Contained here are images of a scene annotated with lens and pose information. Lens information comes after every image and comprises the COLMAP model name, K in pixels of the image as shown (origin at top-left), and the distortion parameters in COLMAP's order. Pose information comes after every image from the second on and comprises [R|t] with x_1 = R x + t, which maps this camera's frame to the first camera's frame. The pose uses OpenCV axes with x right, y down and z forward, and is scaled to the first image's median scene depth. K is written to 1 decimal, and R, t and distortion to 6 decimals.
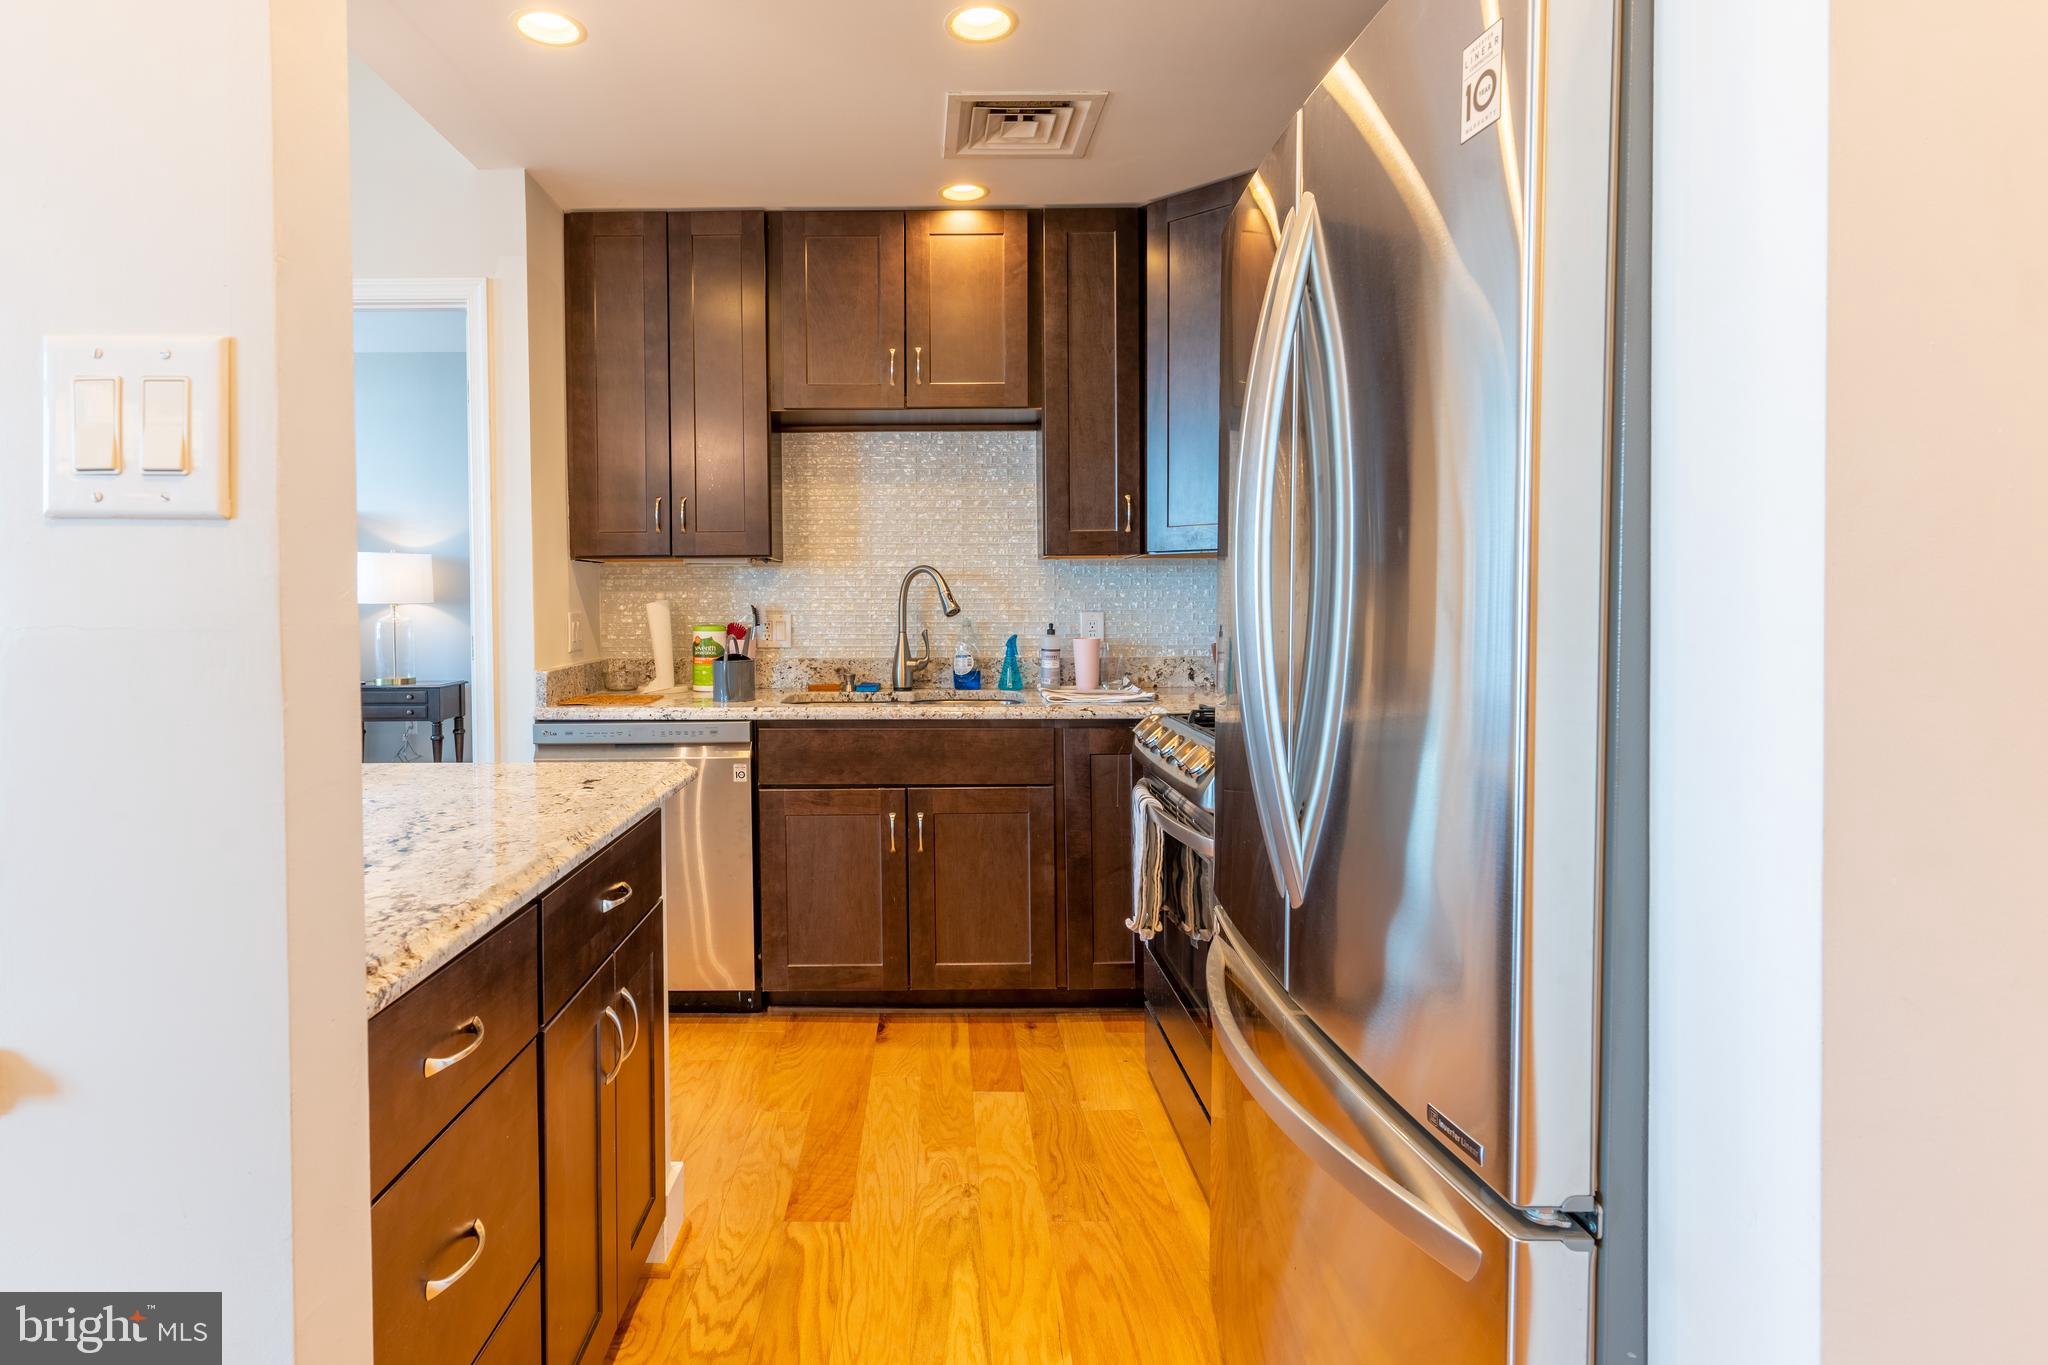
lens RADIAL K [[1108.9, 0, 958.6], [0, 1108.9, 616.7], [0, 0, 1]] dist [0.037332, -0.000194]
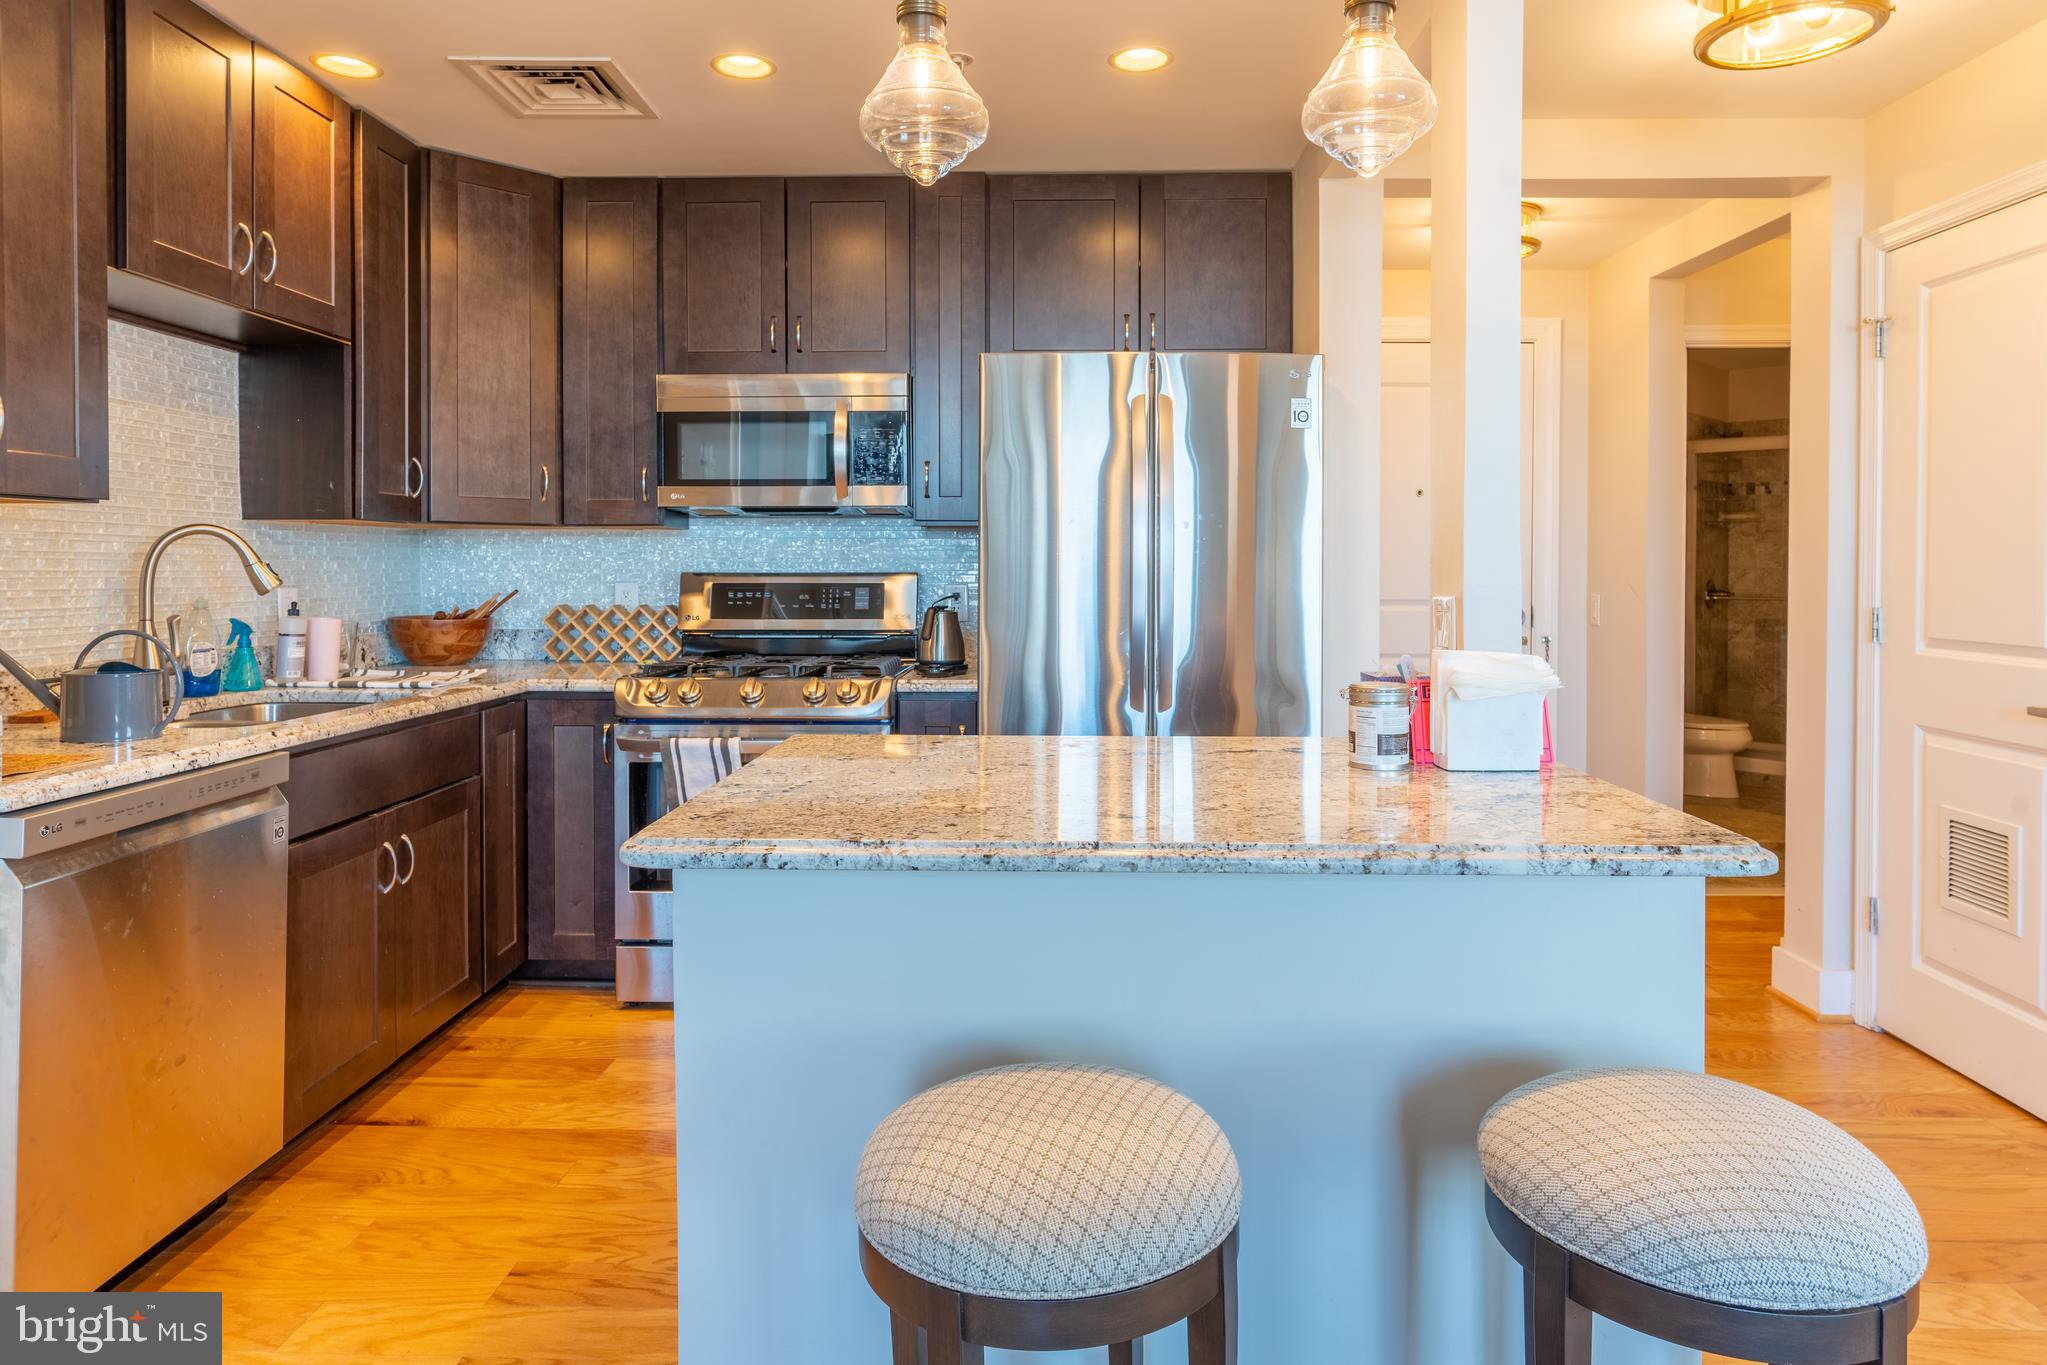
lens RADIAL K [[1183.2, 0, 1041.1], [0, 1183.2, 572.1], [0, 0, 1]] dist [-0.006907, 0.007720]
pose [[0.028822, 0.002895, 0.999580, -0.800671], [0.014951, 0.999883, -0.003327, -0.005030], [-0.999473, 0.015041, 0.028775, 0.462255]]
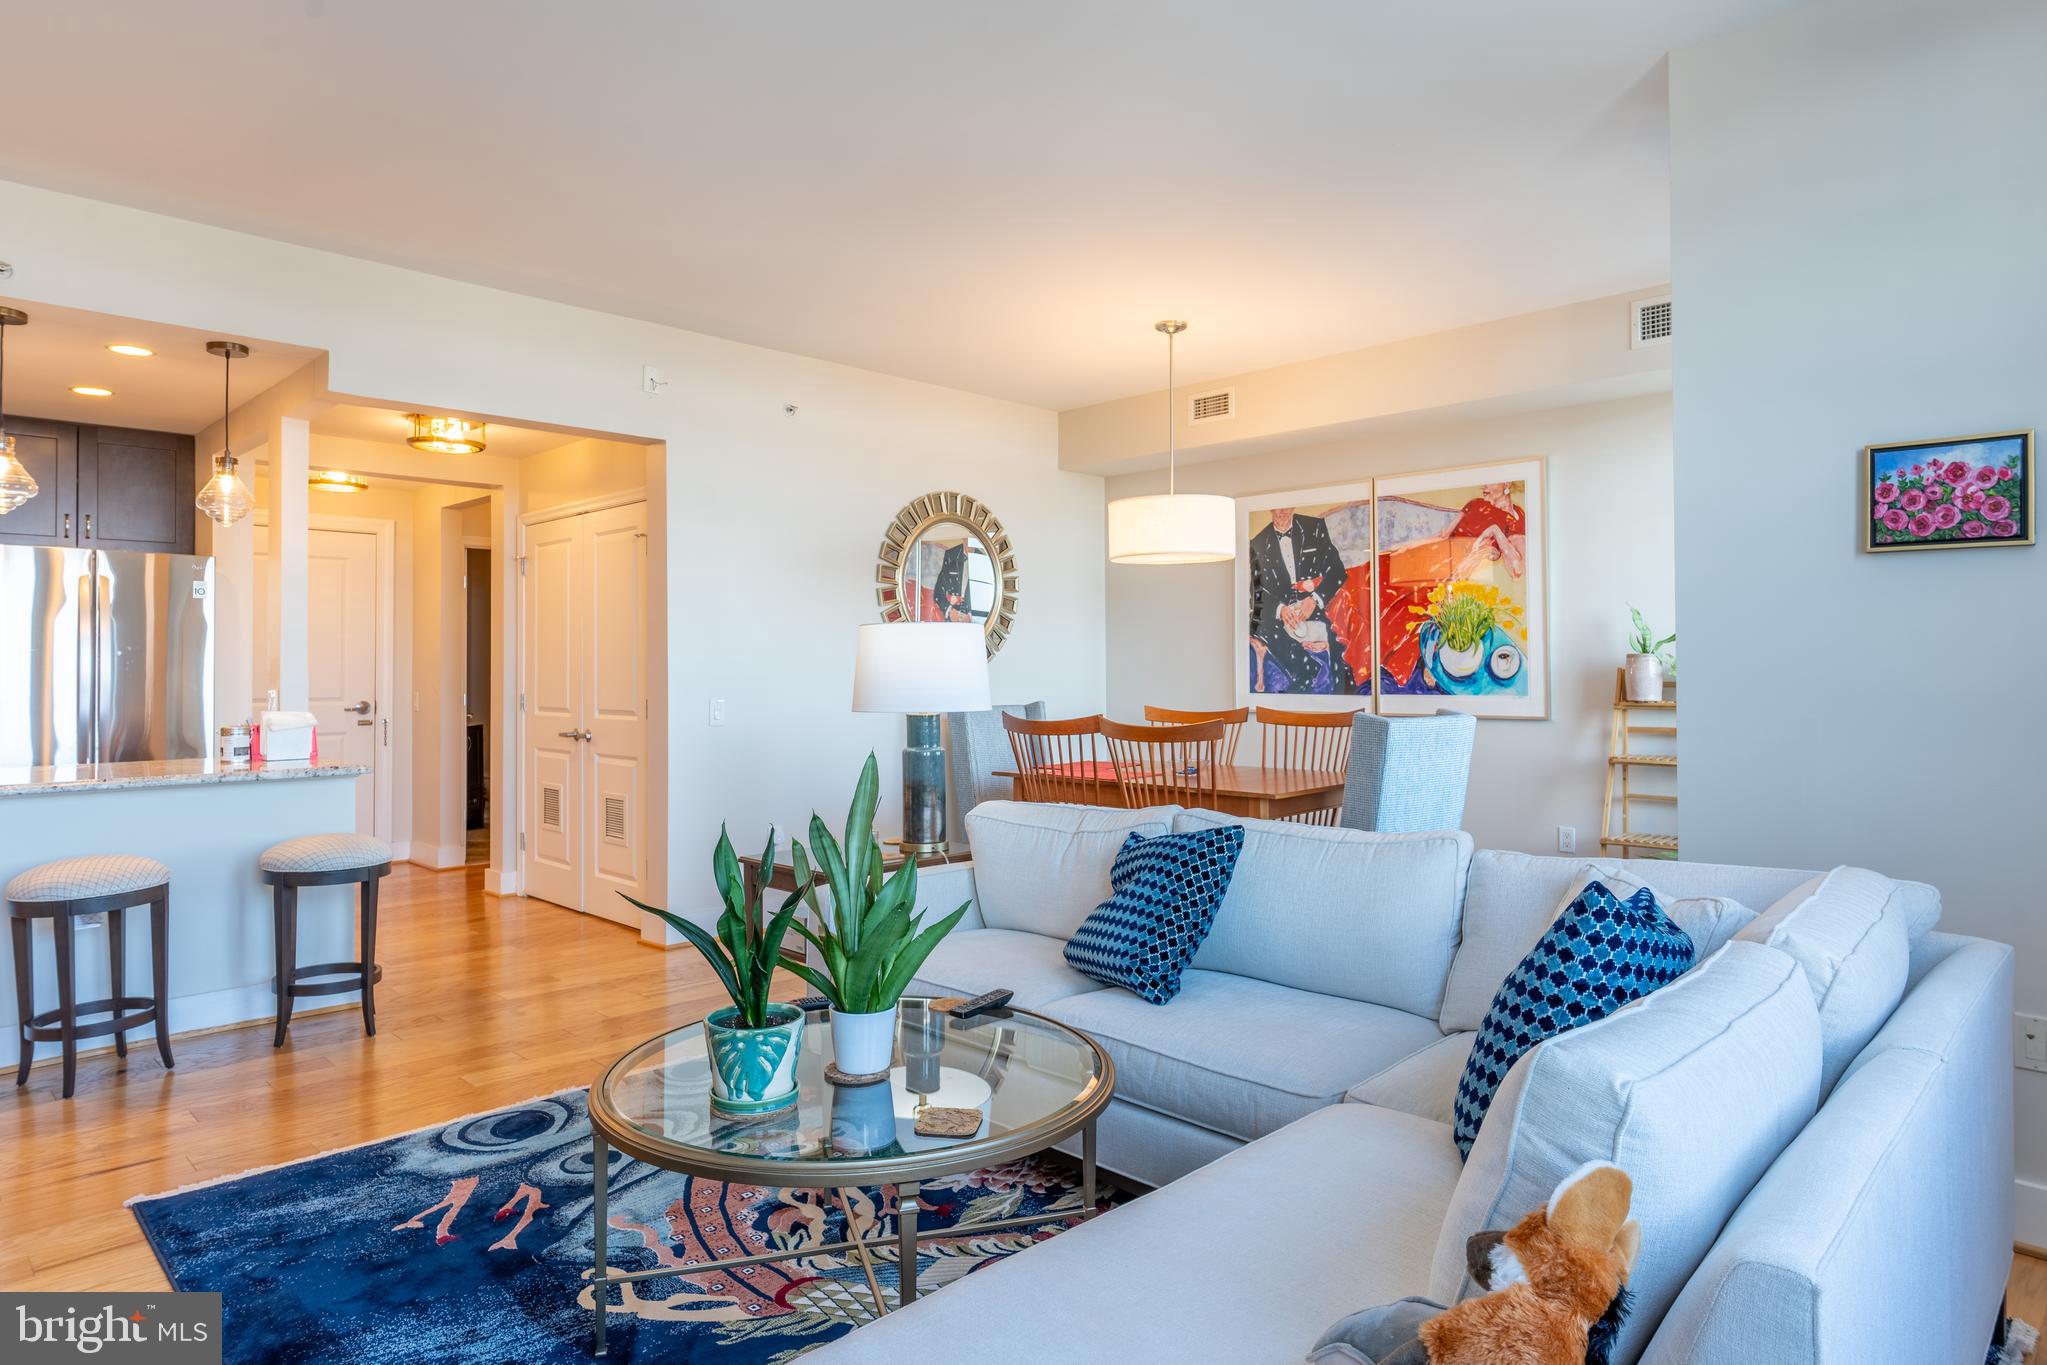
lens RADIAL K [[1183.2, 0, 1022.0], [0, 1183.2, 651.4], [0, 0, 1]] dist [-0.006907, 0.007720]
pose [[-0.706395, 0.023785, 0.707419, -1.829838], [0.023238, 0.999676, -0.010407, -0.001668], [-0.707437, 0.009088, -0.706718, 0.635460]]
